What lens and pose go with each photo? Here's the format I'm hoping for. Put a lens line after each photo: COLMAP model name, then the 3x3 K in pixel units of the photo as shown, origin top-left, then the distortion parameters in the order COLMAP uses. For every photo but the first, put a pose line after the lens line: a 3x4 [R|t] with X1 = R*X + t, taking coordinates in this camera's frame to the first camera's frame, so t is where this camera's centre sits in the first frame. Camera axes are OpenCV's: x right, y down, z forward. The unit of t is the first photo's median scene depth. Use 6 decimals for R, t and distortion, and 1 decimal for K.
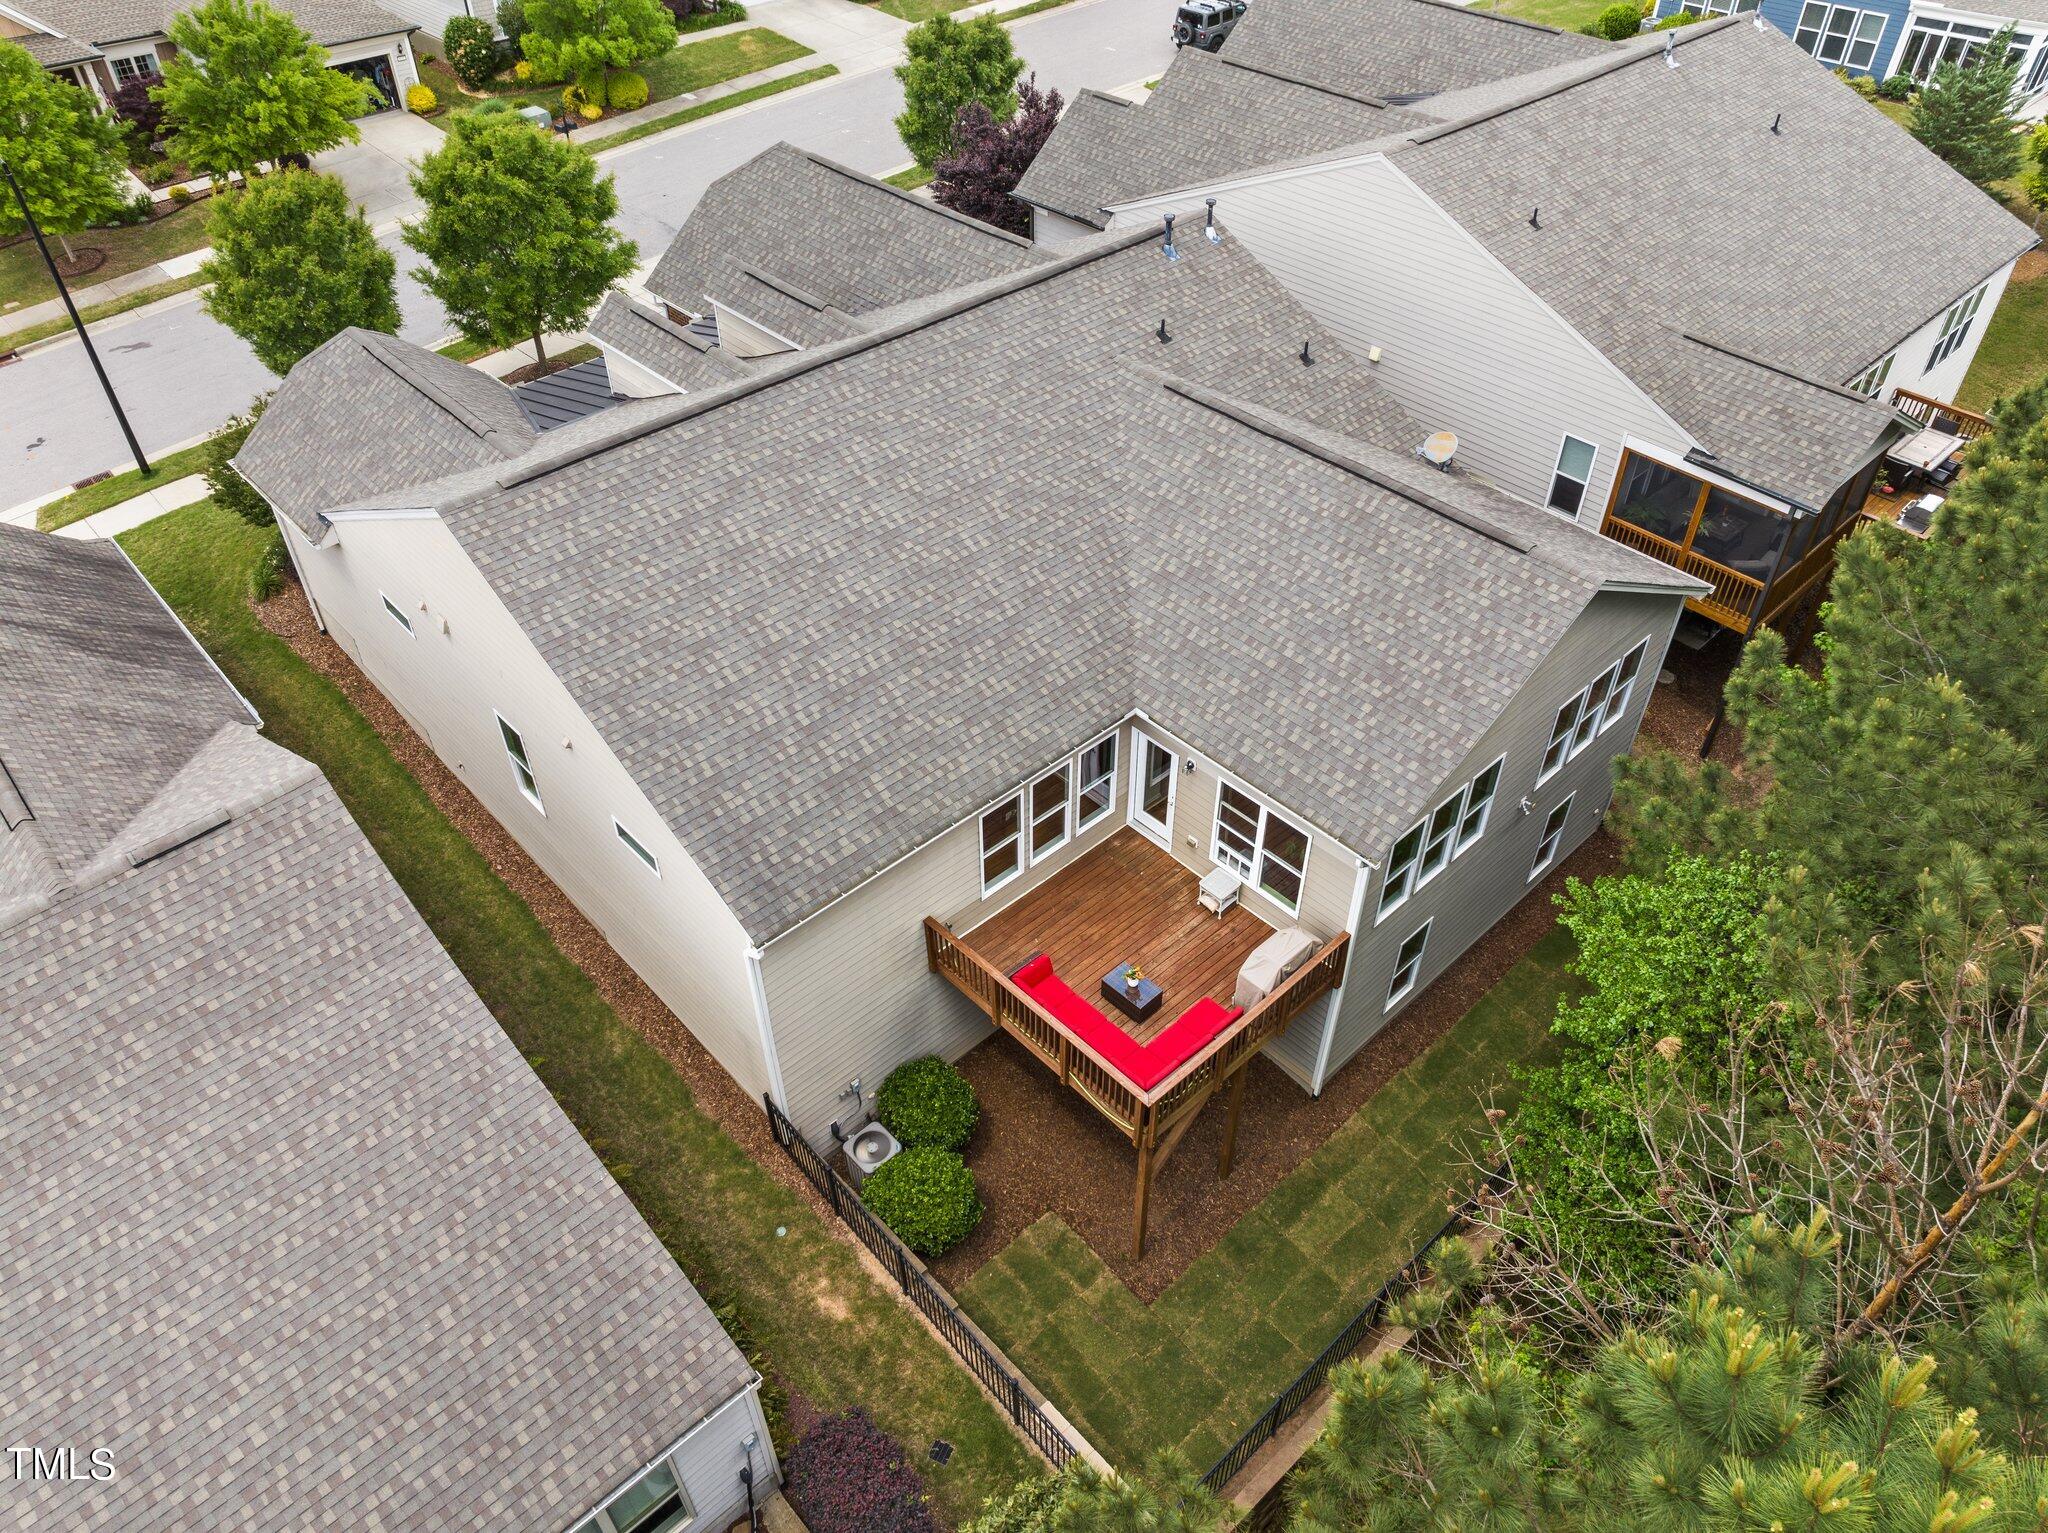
lens RADIAL K [[1417.8, 0, 1022.3], [0, 1417.8, 764.1], [0, 0, 1]] dist [-0.002416, -0.000213]
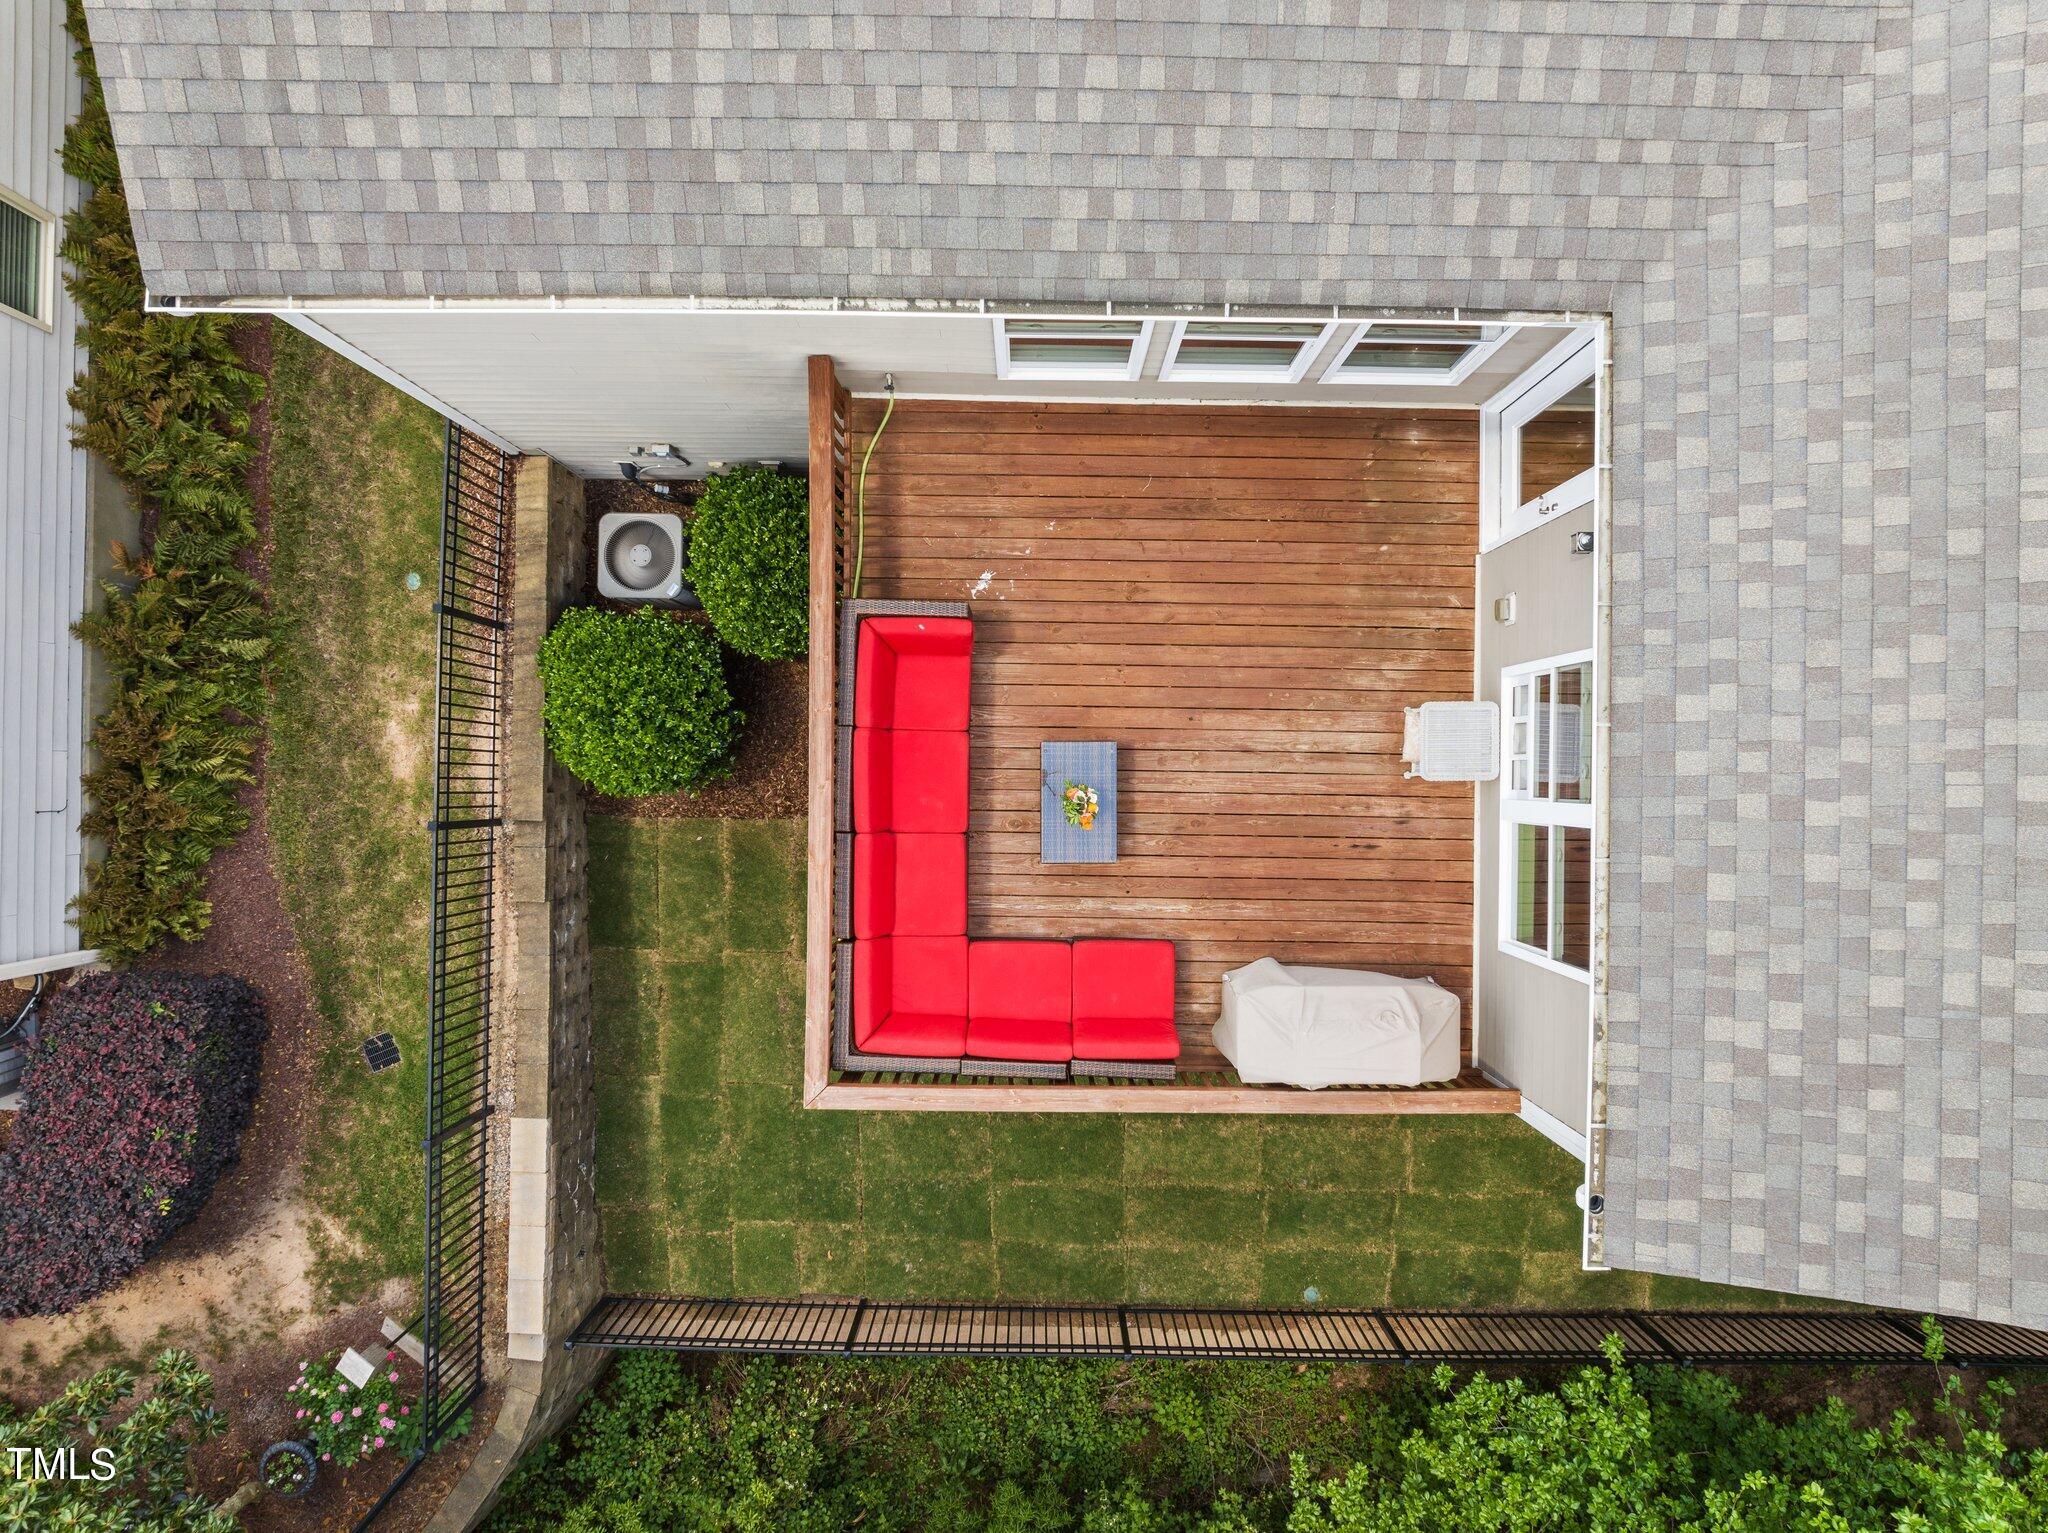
lens RADIAL K [[1453.4, 0, 1033.4], [0, 1453.4, 774.8], [0, 0, 1]] dist [-0.030330, -0.001454]
pose [[0.724126, 0.689646, 0.005536, 0.055362], [-0.457942, 0.474805, 0.751565, -0.167655], [0.515685, -0.546762, 0.659636, 0.657643]]
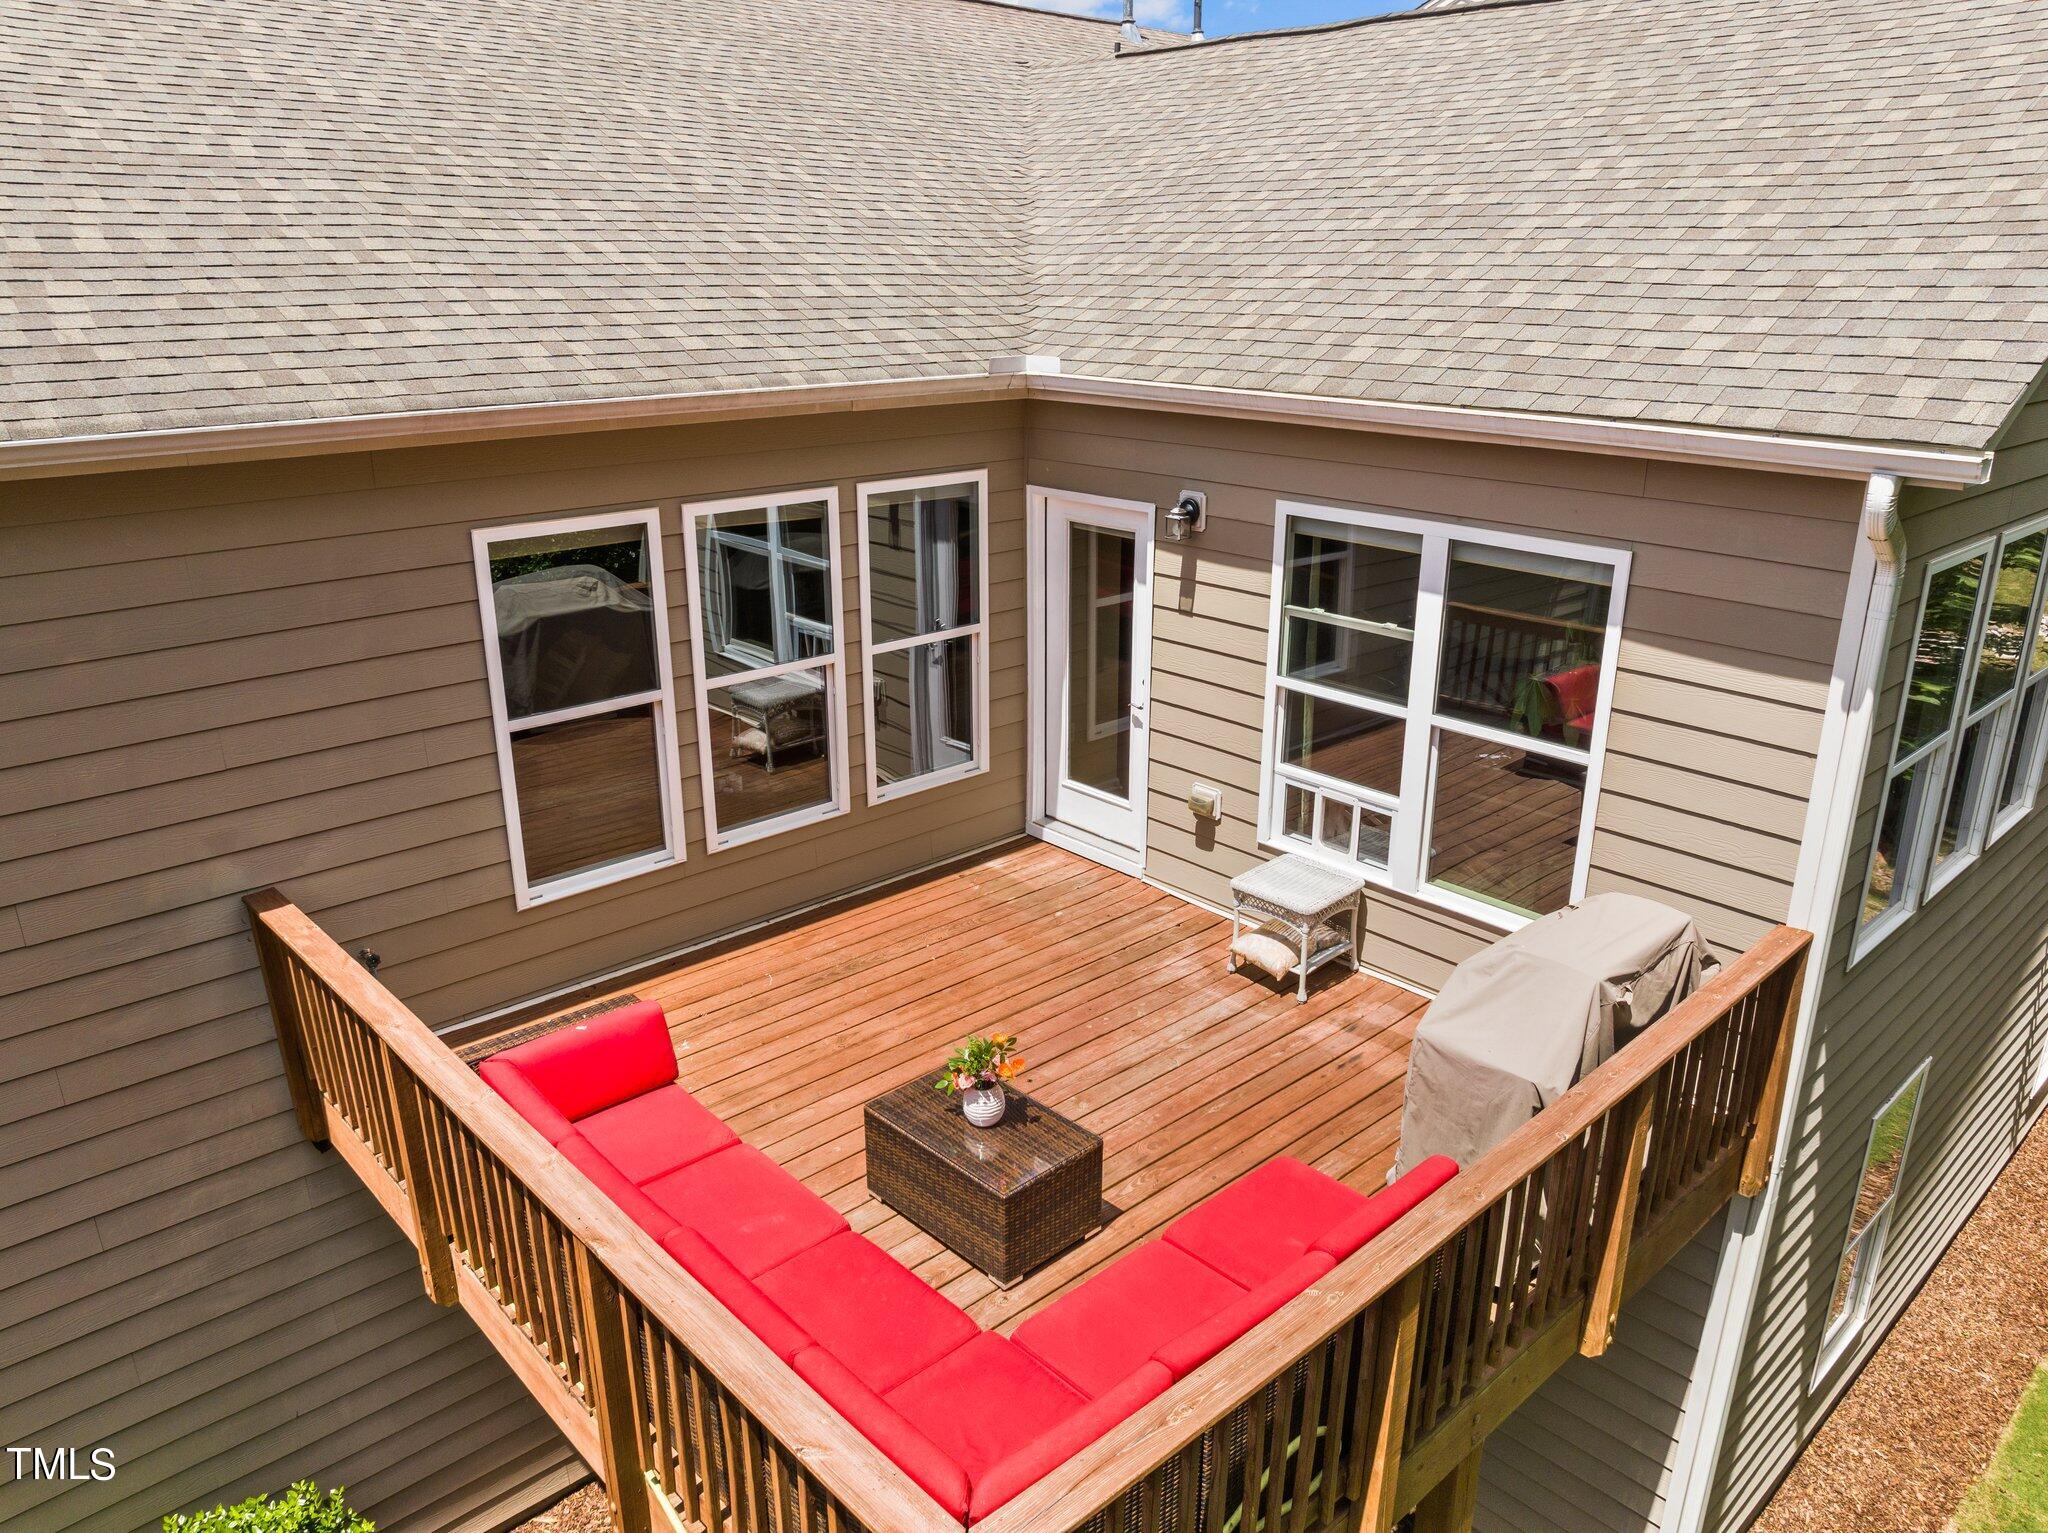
lens RADIAL K [[1440.8, 0, 1026.0], [0, 1440.8, 770.9], [0, 0, 1]] dist [0.003691, 0.000326]
pose [[0.999896, 0.014058, 0.003137, 0.077958], [-0.011711, 0.920274, -0.391099, 0.187801], [-0.008385, 0.391022, 0.920343, 0.696900]]
